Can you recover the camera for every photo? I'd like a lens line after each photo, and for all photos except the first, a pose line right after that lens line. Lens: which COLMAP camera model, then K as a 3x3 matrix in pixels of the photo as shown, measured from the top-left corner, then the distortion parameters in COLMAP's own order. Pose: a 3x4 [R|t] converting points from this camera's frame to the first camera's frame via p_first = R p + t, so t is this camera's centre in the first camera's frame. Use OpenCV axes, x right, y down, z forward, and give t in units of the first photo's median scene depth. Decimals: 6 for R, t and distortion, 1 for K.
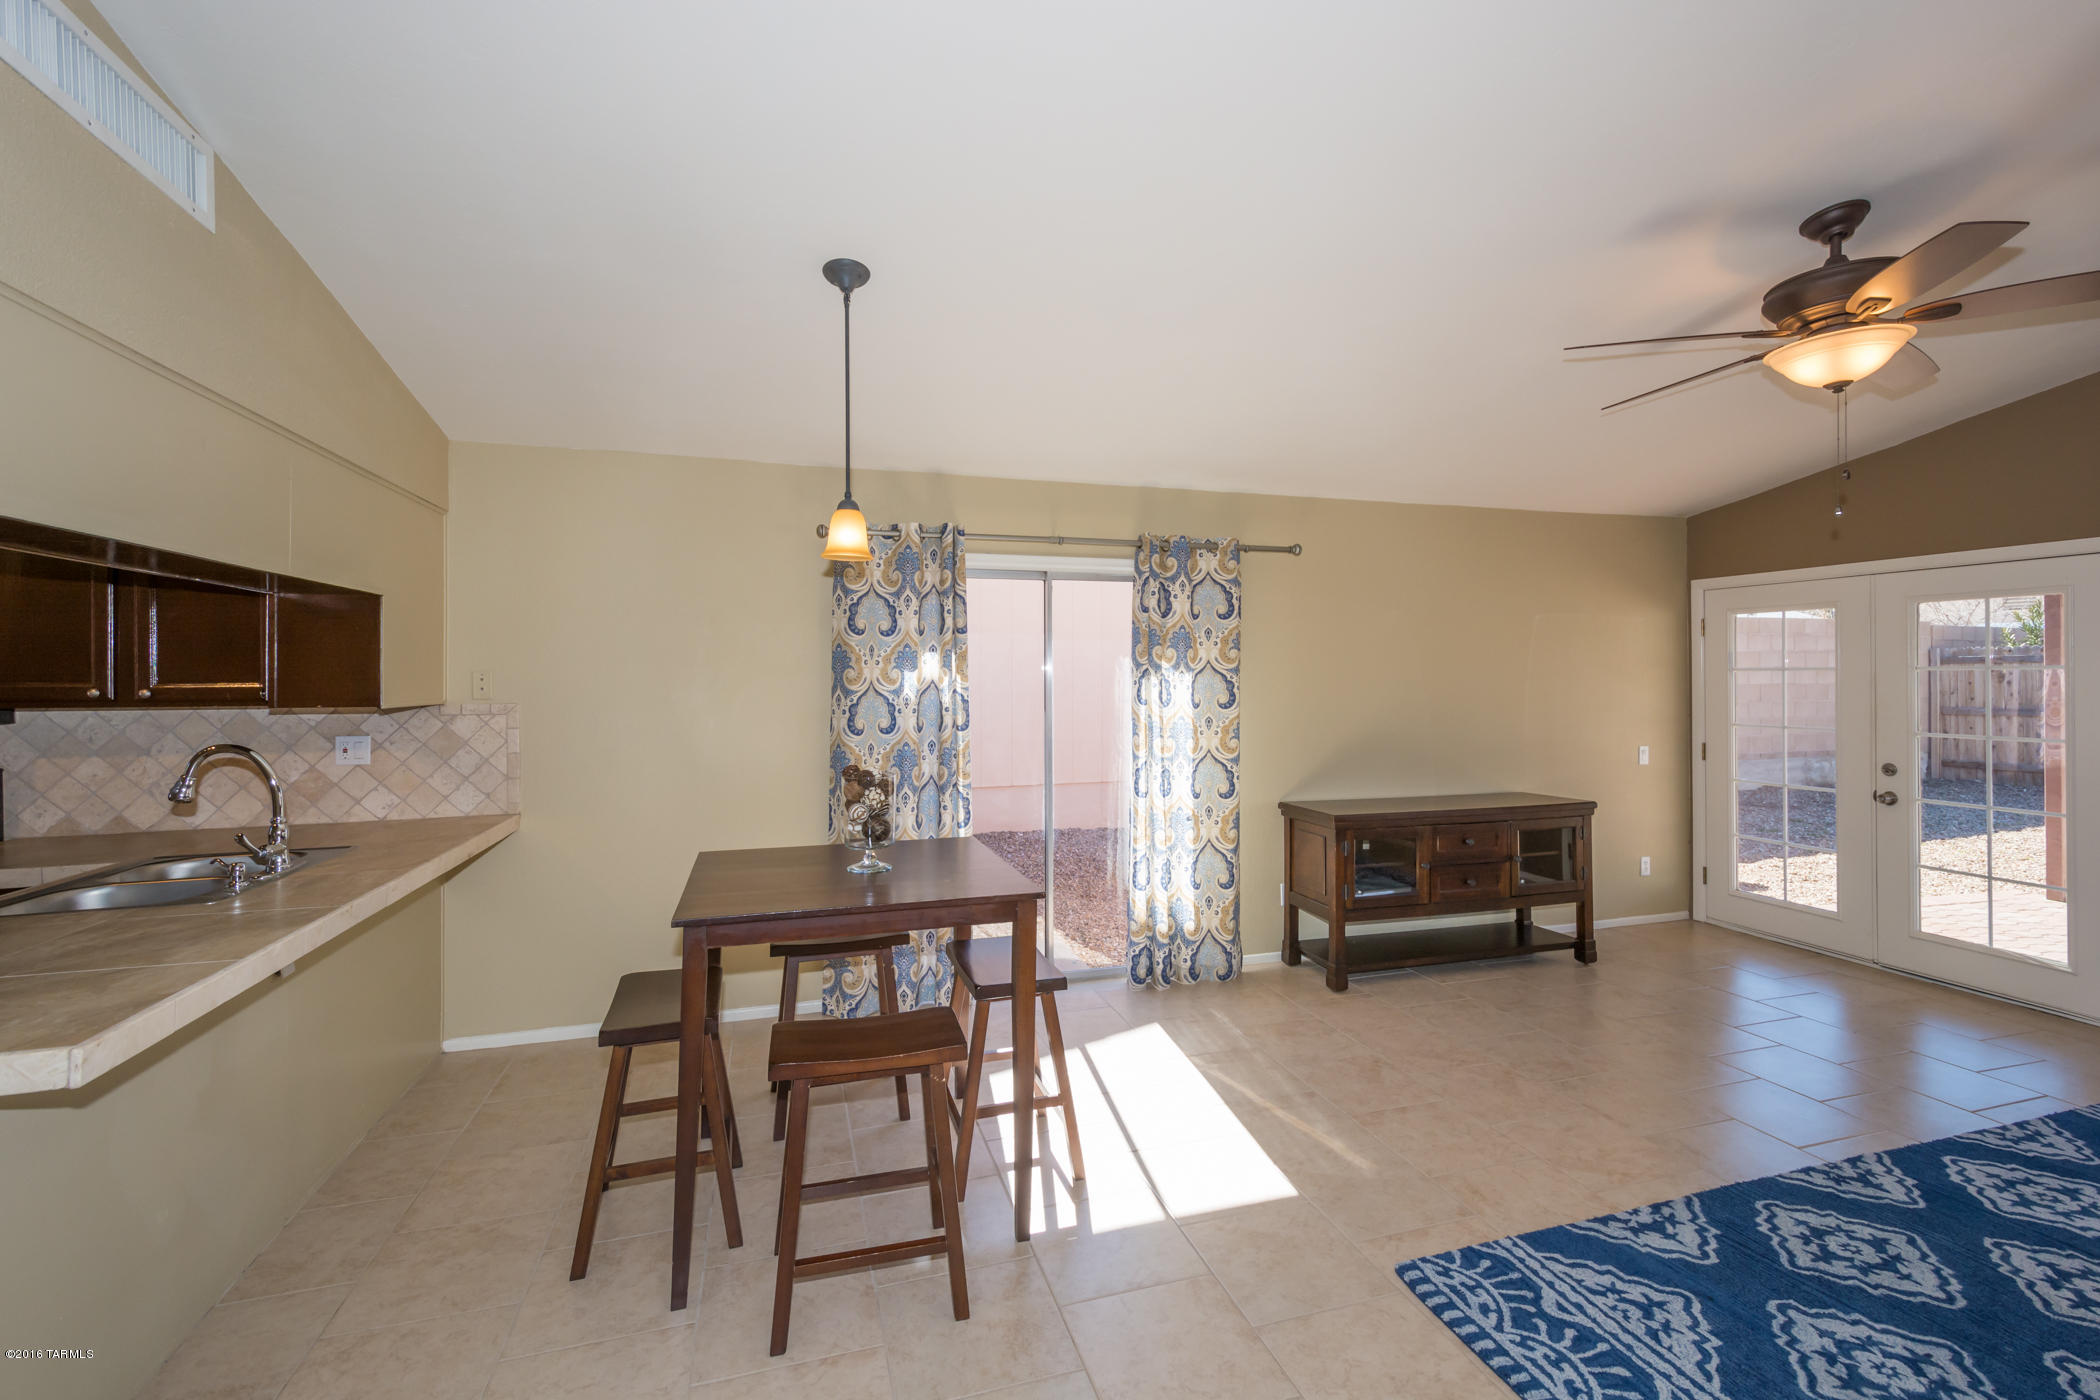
lens RADIAL K [[913.8, 0, 1063.8], [0, 913.8, 675.1], [0, 0, 1]] dist [0.018482, -0.006463]
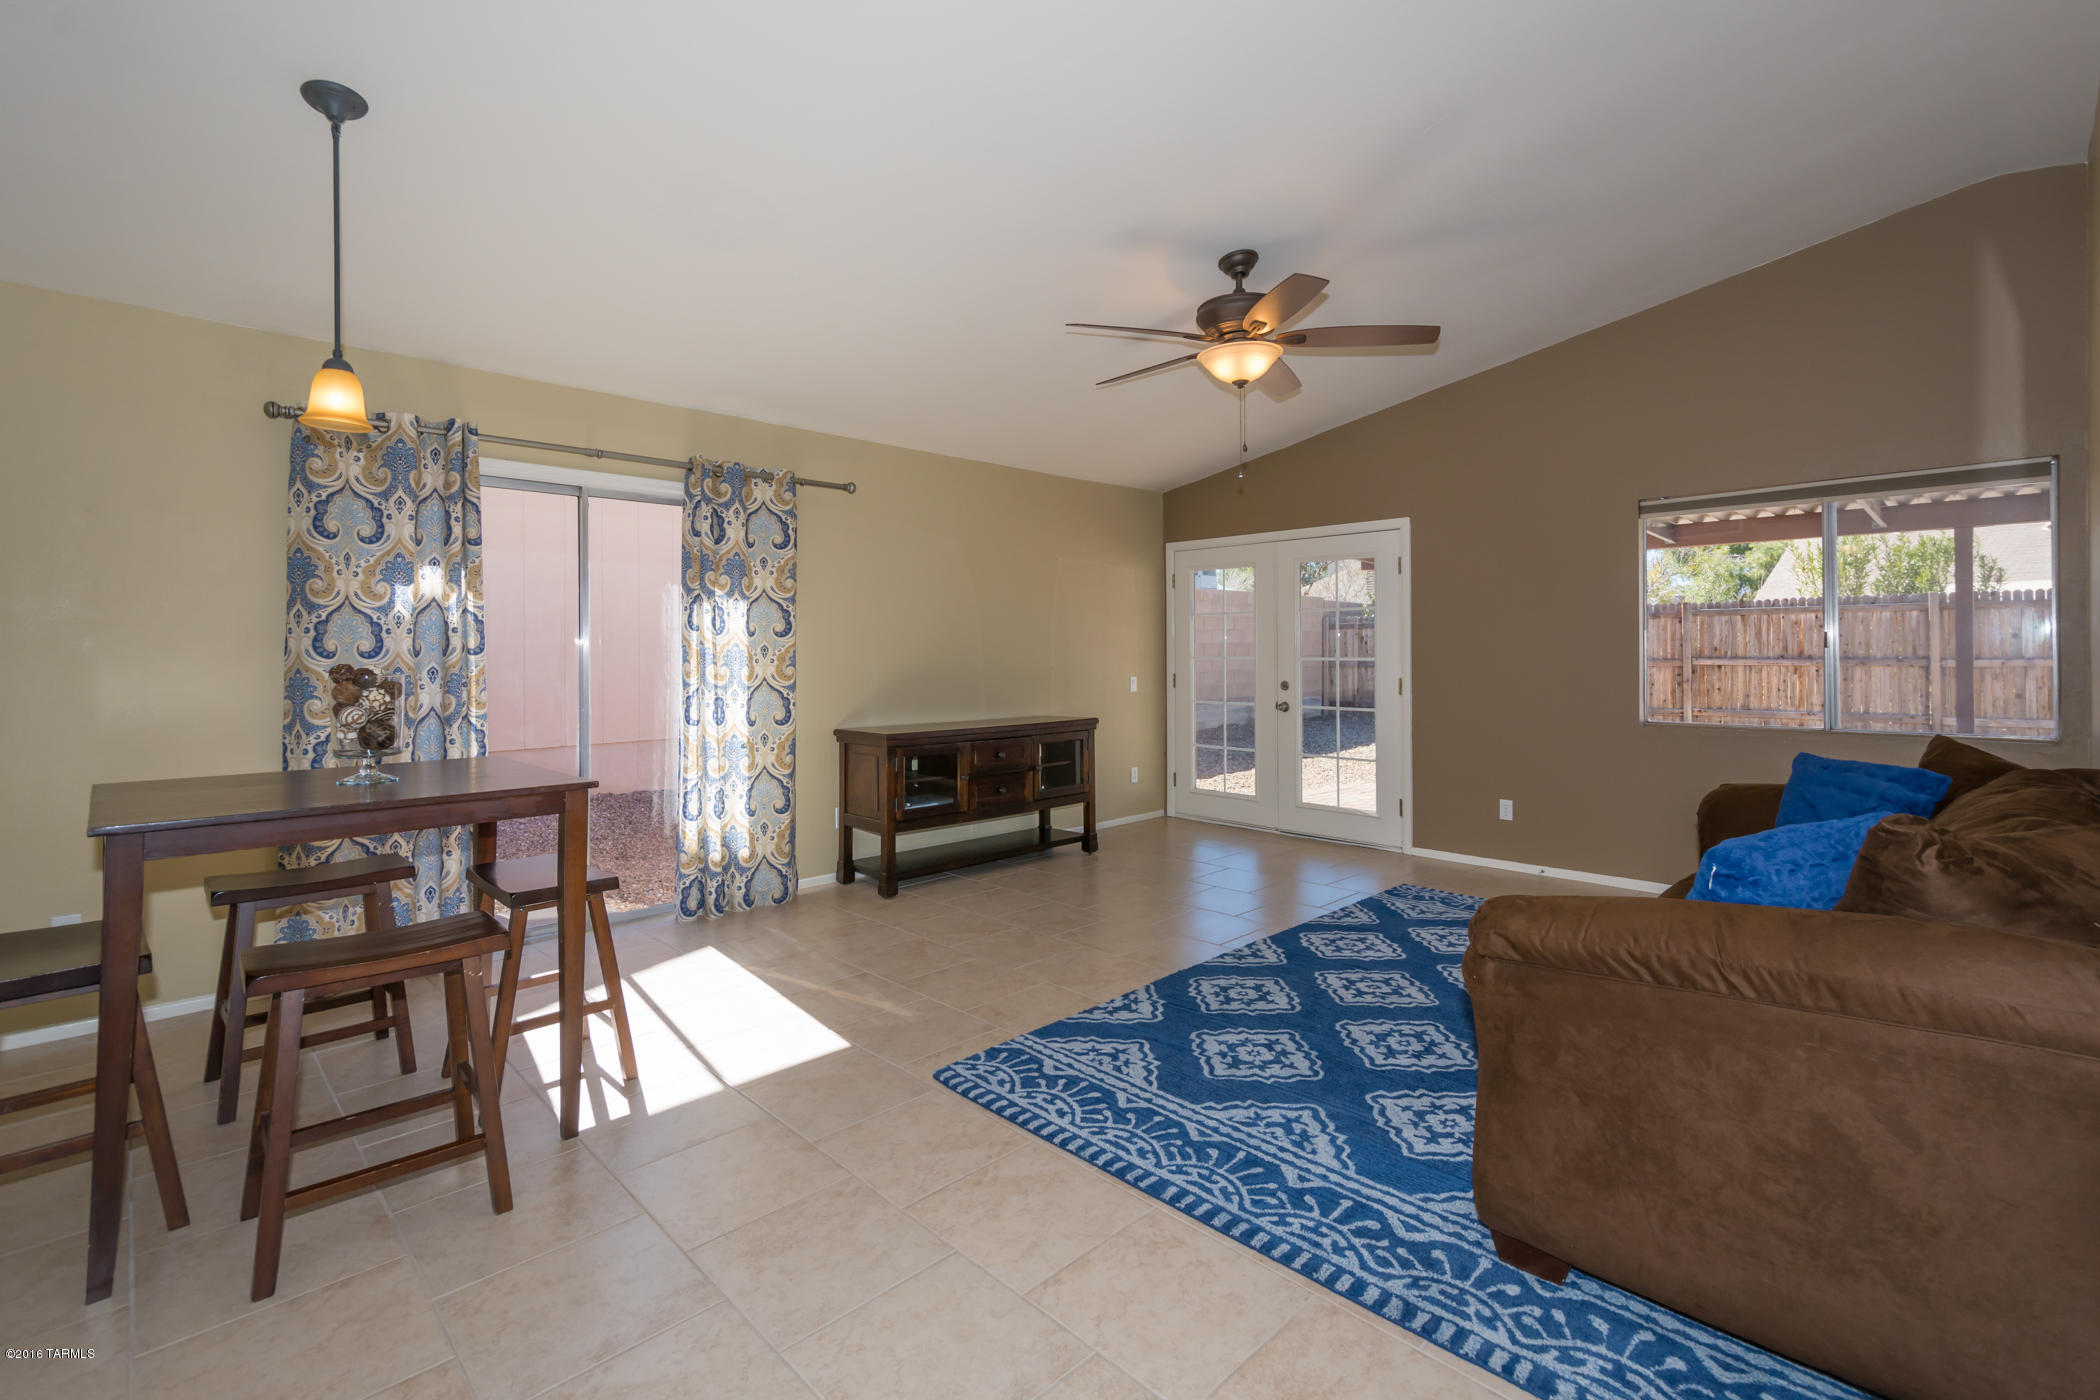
lens RADIAL K [[934.6, 0, 1075.1], [0, 934.6, 651.3], [0, 0, 1]] dist [0.020641, -0.008277]
pose [[0.884769, -0.000155, 0.466030, -0.022199], [-0.000185, 1.000000, 0.000684, 0.058192], [-0.466030, -0.000692, 0.884769, -0.083146]]
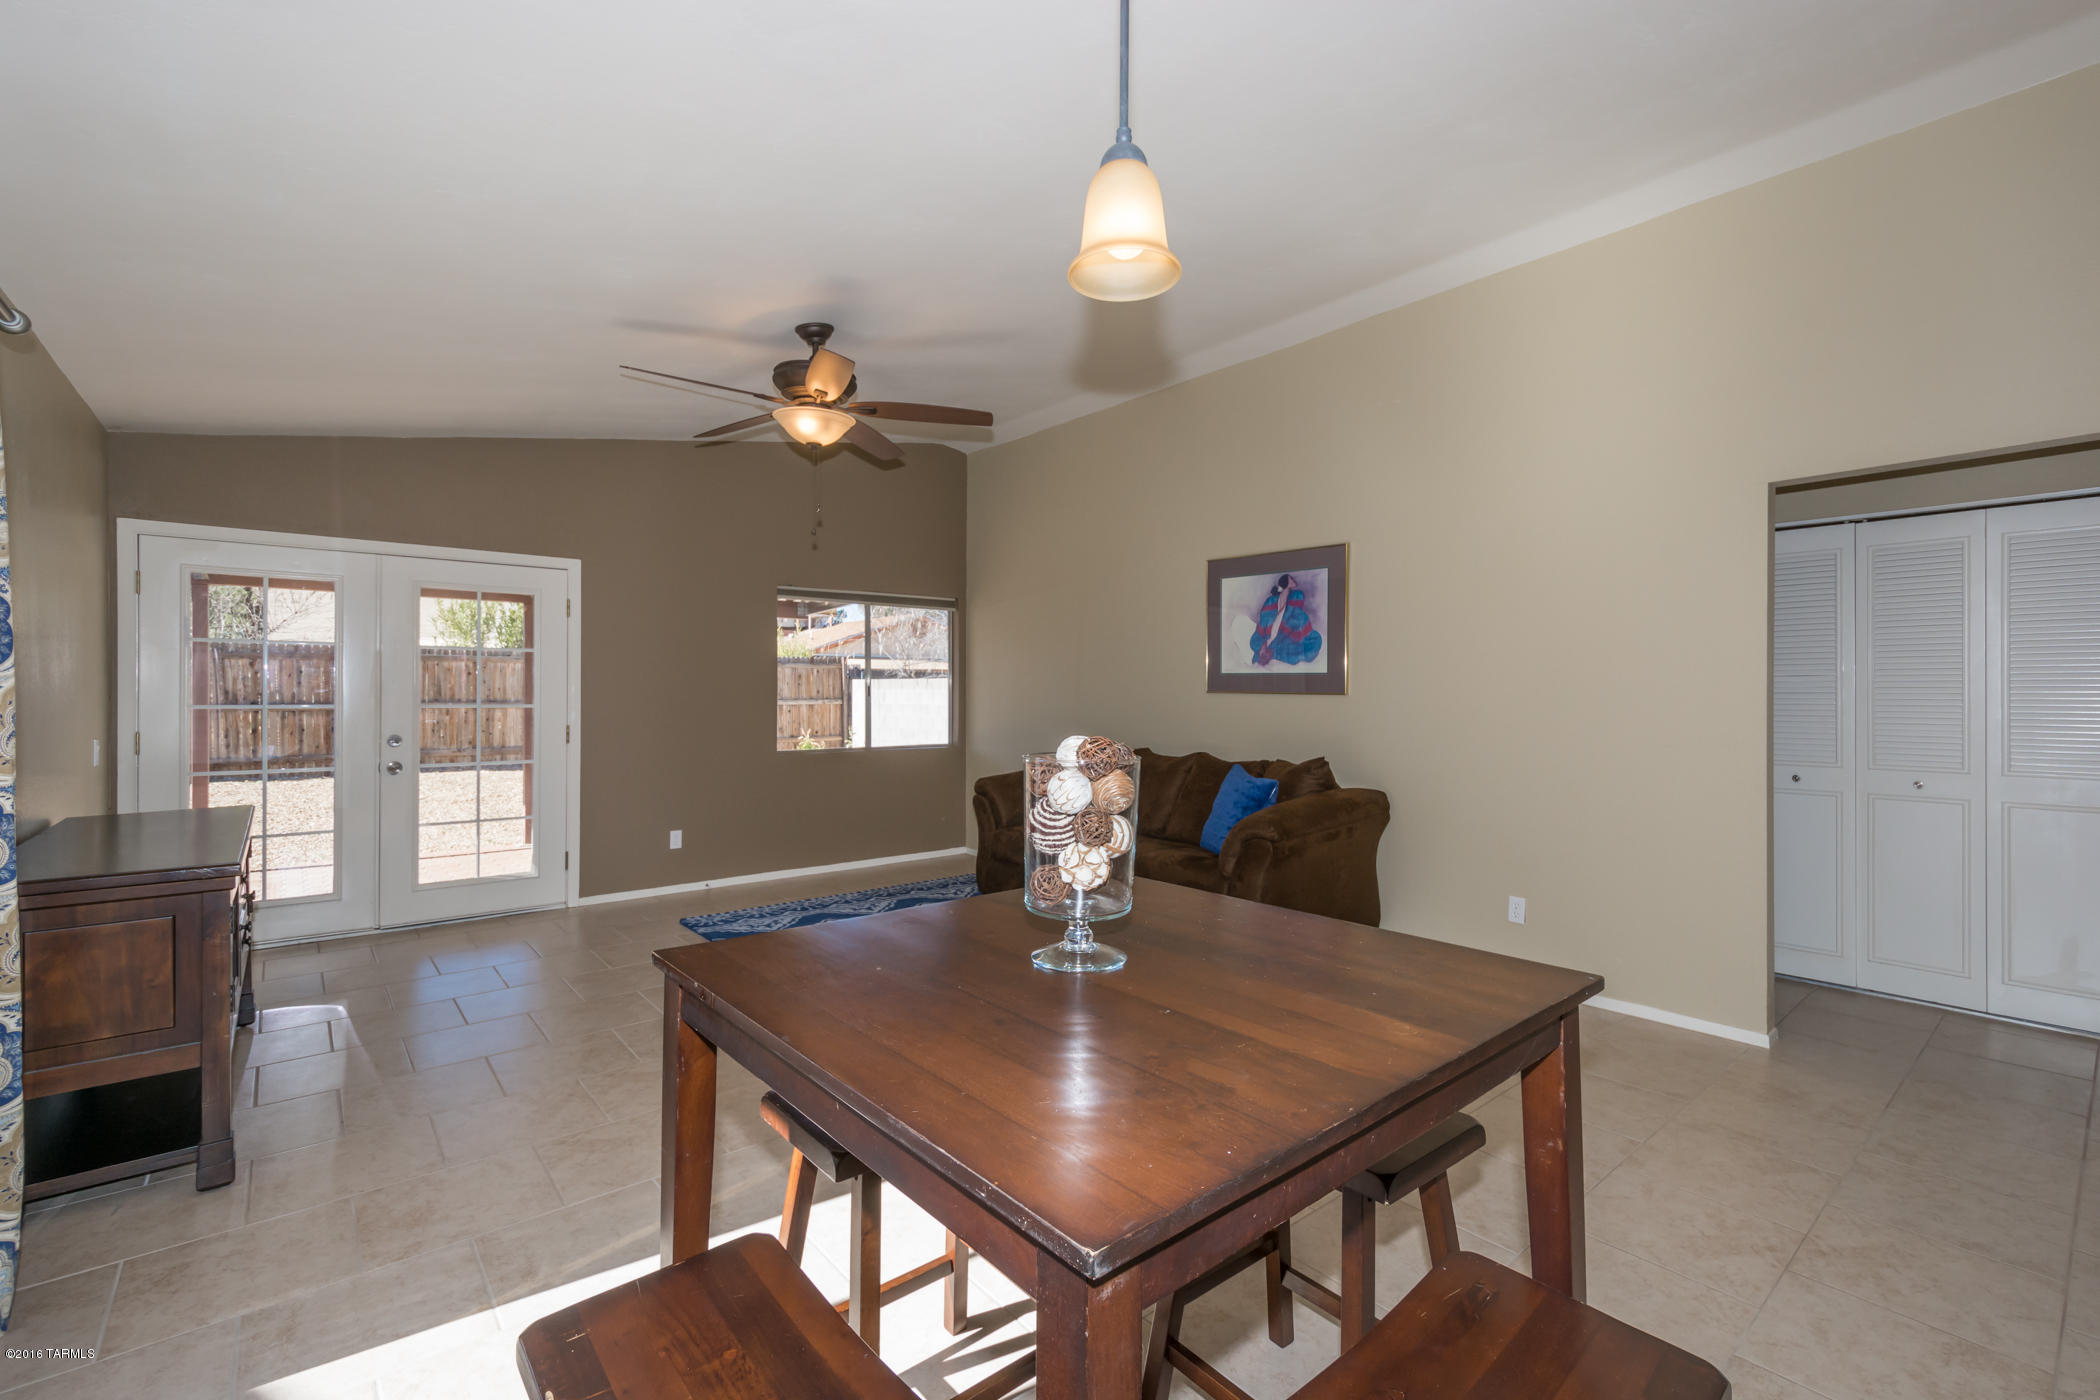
lens RADIAL K [[928.8, 0, 1050.0], [0, 928.8, 700.0], [0, 0, 1]] dist [0.002602, 0.000426]
pose [[-0.372823, -0.012380, 0.927820, -0.443925], [-0.006835, 0.999921, 0.010596, 0.043077], [-0.927877, -0.002392, -0.372878, 0.804142]]
